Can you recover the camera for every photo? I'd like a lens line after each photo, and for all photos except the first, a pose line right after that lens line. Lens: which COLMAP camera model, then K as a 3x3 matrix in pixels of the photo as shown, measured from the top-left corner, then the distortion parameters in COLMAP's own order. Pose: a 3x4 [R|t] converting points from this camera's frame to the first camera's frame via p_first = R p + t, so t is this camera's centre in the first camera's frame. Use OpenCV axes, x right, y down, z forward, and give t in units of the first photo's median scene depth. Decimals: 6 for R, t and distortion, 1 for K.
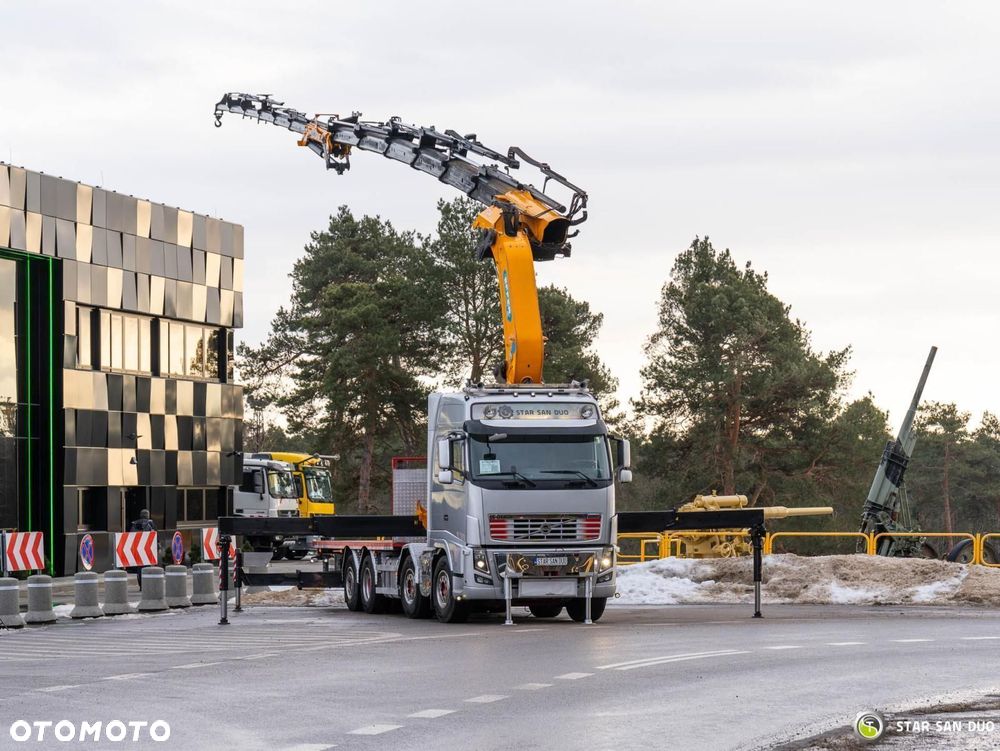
lens RADIAL K [[2401.9, 0, 134.7], [0, 2401.9, 599.5], [0, 0, 1]] dist [0.015477, -0.050569]
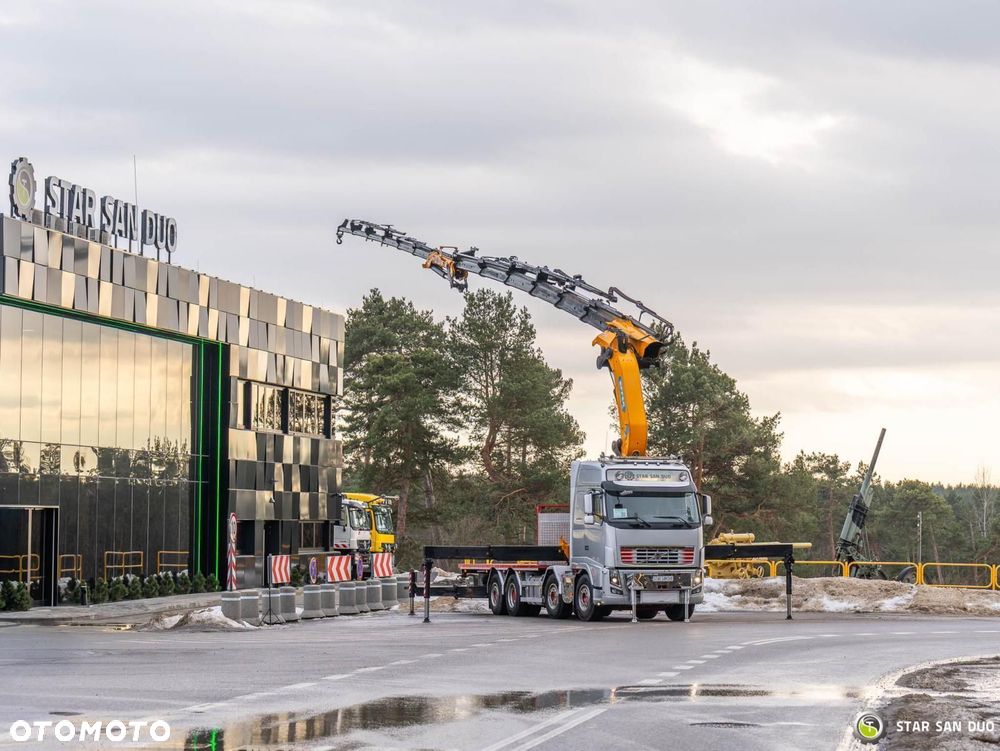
lens RADIAL K [[2126.5, 0, 500.0], [0, 2126.5, 375.5], [0, 0, 1]] dist [-0.020632, 0.038557]
pose [[0.985108, 0.023959, 0.170262, -0.114453], [-0.004436, 0.993456, -0.114128, 0.007249], [-0.171882, 0.111673, 0.978767, -0.202565]]
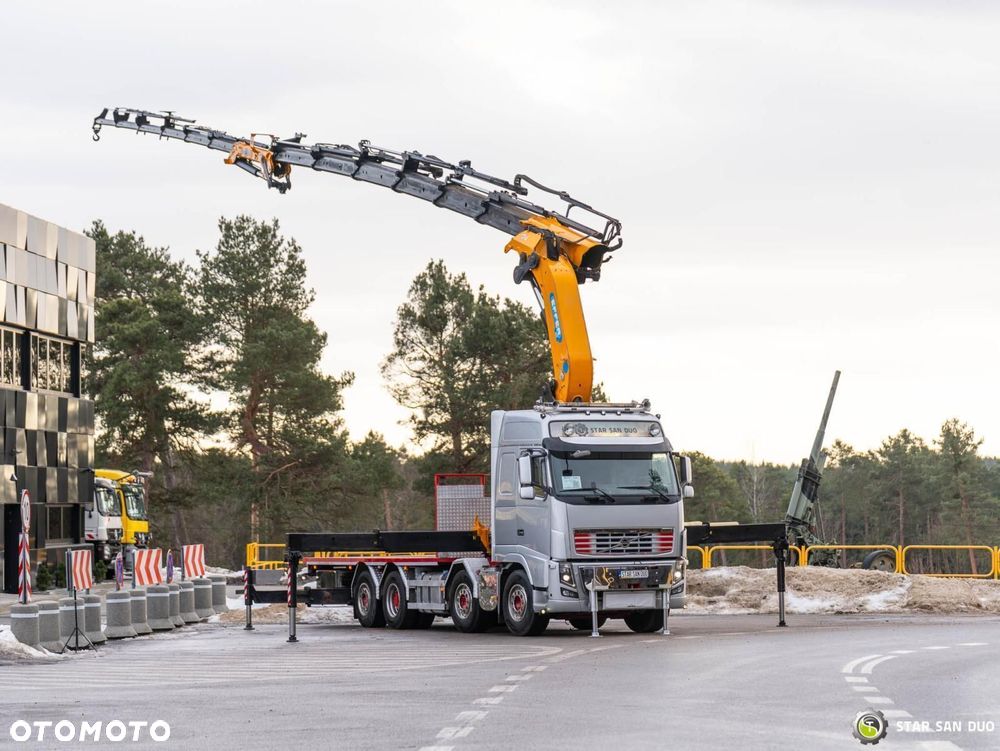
lens RADIAL K [[2458.0, 0, 445.3], [0, 2458.0, 376.6], [0, 0, 1]] dist [-0.060286, 0.115338]
pose [[0.964415, 0.011281, 0.264152, -0.144024], [0.014952, 0.995163, -0.097091, 0.000669], [-0.263970, 0.097586, 0.959582, 0.000931]]
